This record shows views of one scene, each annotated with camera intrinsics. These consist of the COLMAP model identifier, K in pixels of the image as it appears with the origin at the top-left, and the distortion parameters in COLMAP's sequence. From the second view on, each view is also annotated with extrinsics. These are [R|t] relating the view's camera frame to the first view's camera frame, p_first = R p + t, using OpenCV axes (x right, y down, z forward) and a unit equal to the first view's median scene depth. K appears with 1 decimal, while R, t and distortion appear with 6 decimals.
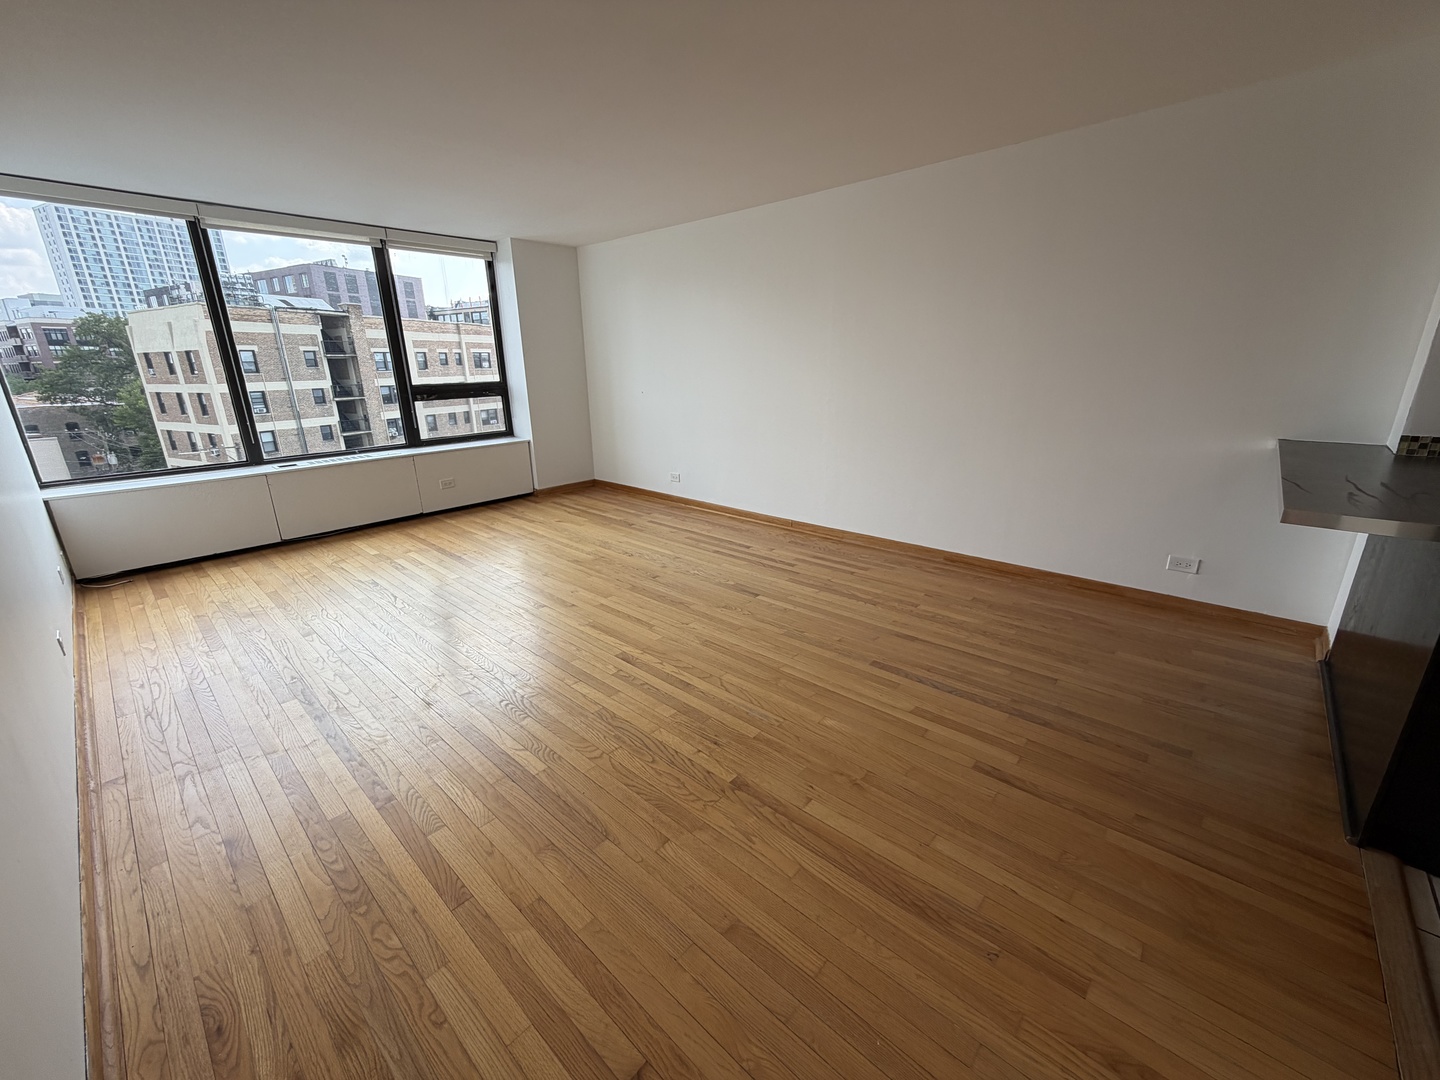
lens RADIAL K [[575.1, 0, 719.1], [0, 575.1, 541.1], [0, 0, 1]] dist [0.001103, 0.000186]
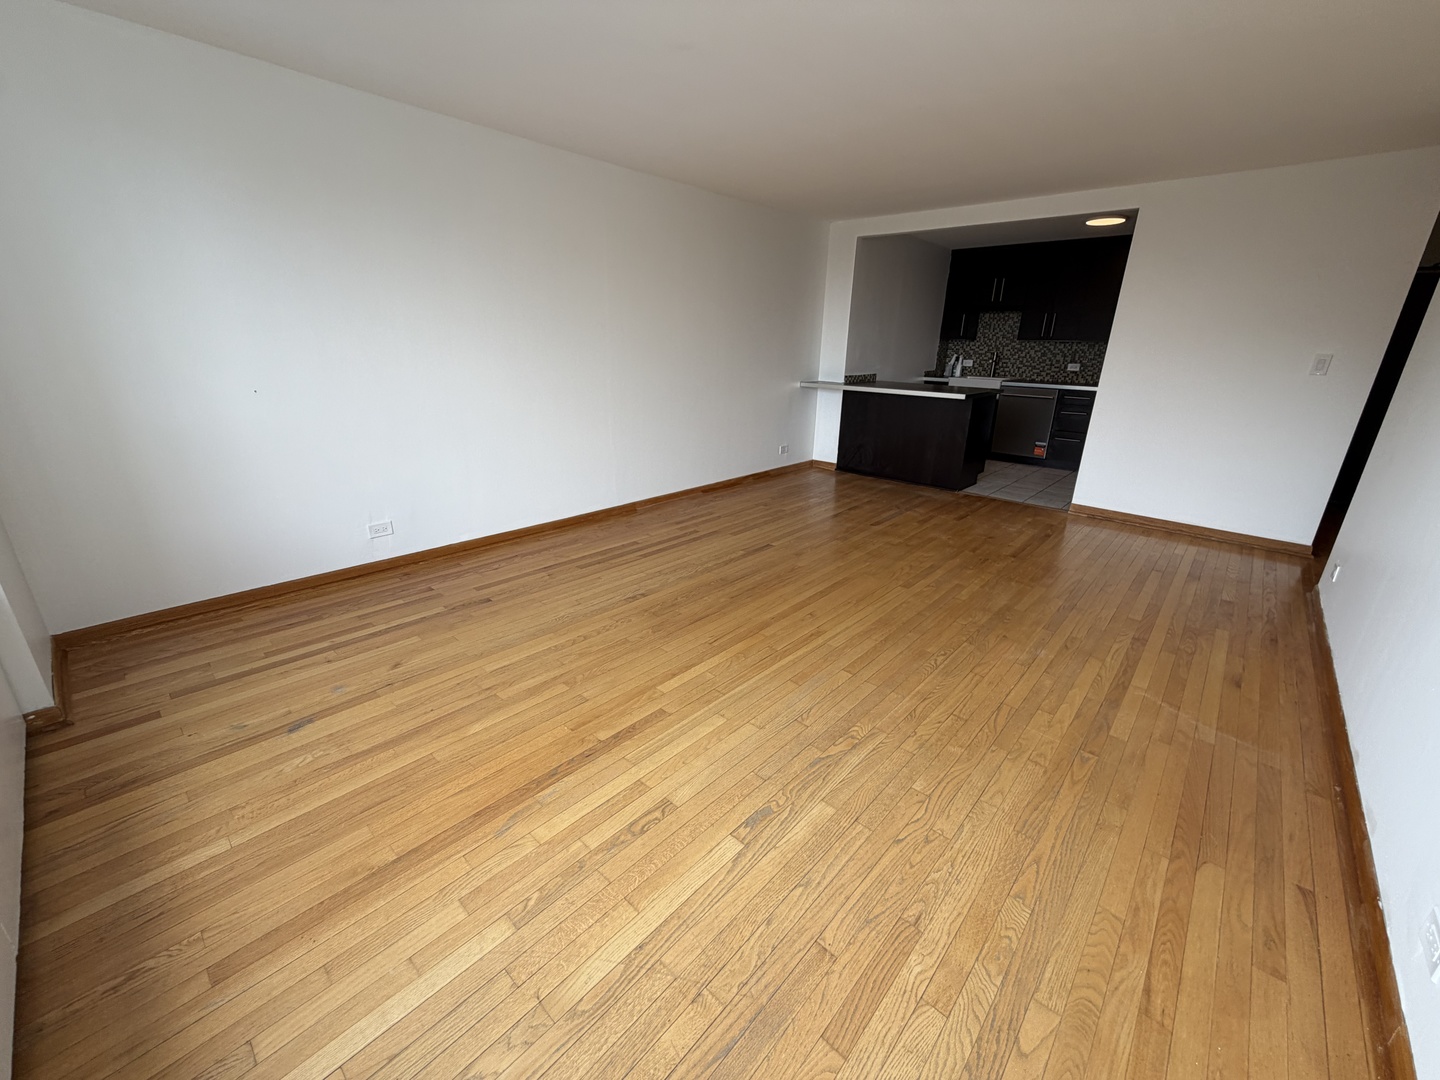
lens RADIAL K [[575.1, 0, 719.0], [0, 575.1, 541.4], [0, 0, 1]] dist [0.001103, 0.000186]
pose [[0.000052, -0.316923, 0.948451, -0.844873], [0.277540, 0.911195, 0.304459, -0.241254], [-0.960714, 0.263217, 0.088006, 0.814471]]
